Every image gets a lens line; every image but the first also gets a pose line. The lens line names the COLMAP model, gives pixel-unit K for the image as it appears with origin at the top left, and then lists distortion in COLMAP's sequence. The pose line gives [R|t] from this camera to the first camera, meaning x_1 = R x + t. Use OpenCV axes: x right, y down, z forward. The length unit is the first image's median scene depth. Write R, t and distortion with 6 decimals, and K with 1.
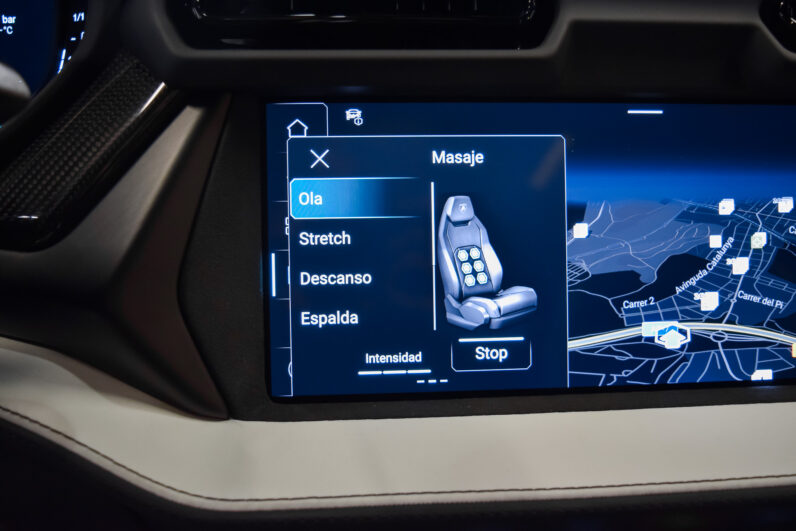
lens RADIAL K [[776.2, 0, 398.1], [0, 776.2, 265.4], [0, 0, 1]] dist [-0.086769, 0.000000]
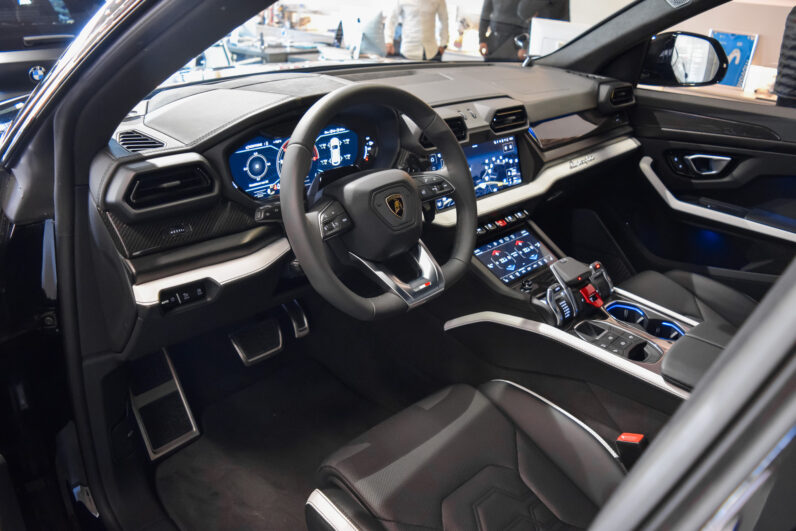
lens RADIAL K [[616.3, 0, 394.3], [0, 616.3, 263.2], [0, 0, 1]] dist [-0.101945, 0.026370]
pose [[0.772888, -0.253772, 0.581587, -2.901613], [0.166650, 0.965551, 0.199847, -0.366428], [-0.612268, -0.057538, 0.788554, -2.167186]]
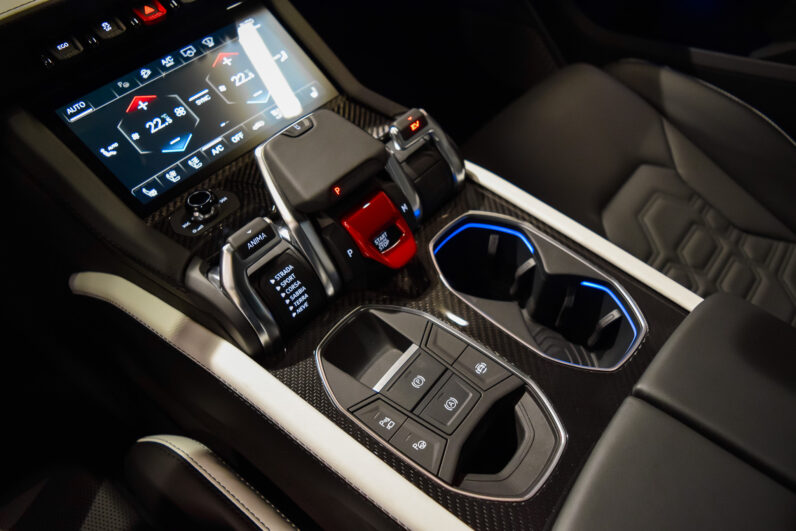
lens RADIAL K [[616.3, 0, 392.3], [0, 616.3, 261.0], [0, 0, 1]] dist [-0.101945, 0.026370]
pose [[0.703292, -0.530165, 0.473609, -0.280203], [0.202679, 0.788093, 0.581232, 0.106015], [-0.681397, -0.312785, 0.661713, -0.763645]]
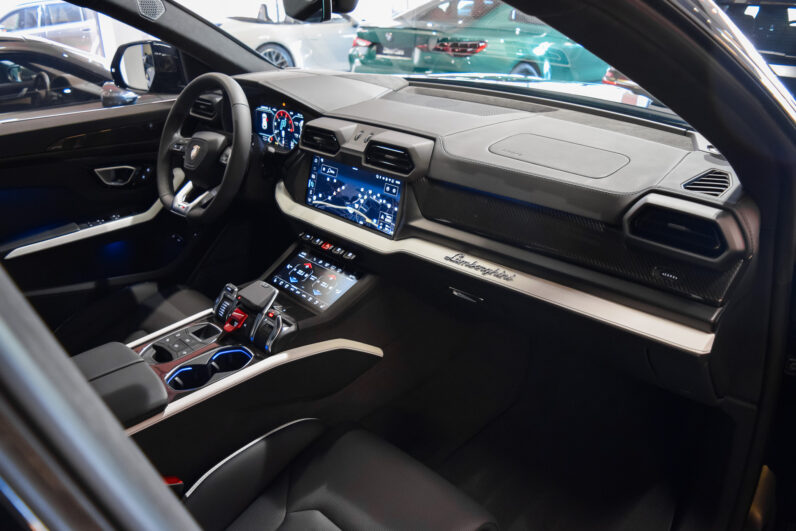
lens RADIAL K [[616.3, 0, 394.8], [0, 616.3, 265.7], [0, 0, 1]] dist [-0.101945, 0.026370]
pose [[0.634738, 0.312554, -0.706695, 3.792905], [-0.213220, 0.949884, 0.228601, -0.604827], [0.742728, 0.005580, 0.669570, -1.699833]]
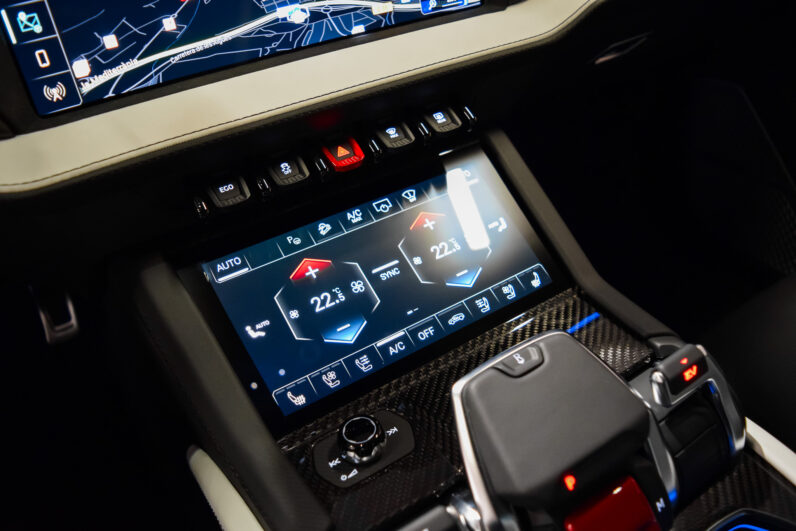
lens RADIAL K [[616.3, 0, 394.7], [0, 616.3, 261.0], [0, 0, 1]] dist [-0.101945, 0.026370]
pose [[0.882634, -0.323024, 0.341486, -0.046182], [0.179089, 0.902768, 0.391071, 0.100134], [-0.434608, -0.284017, 0.854664, -0.266958]]
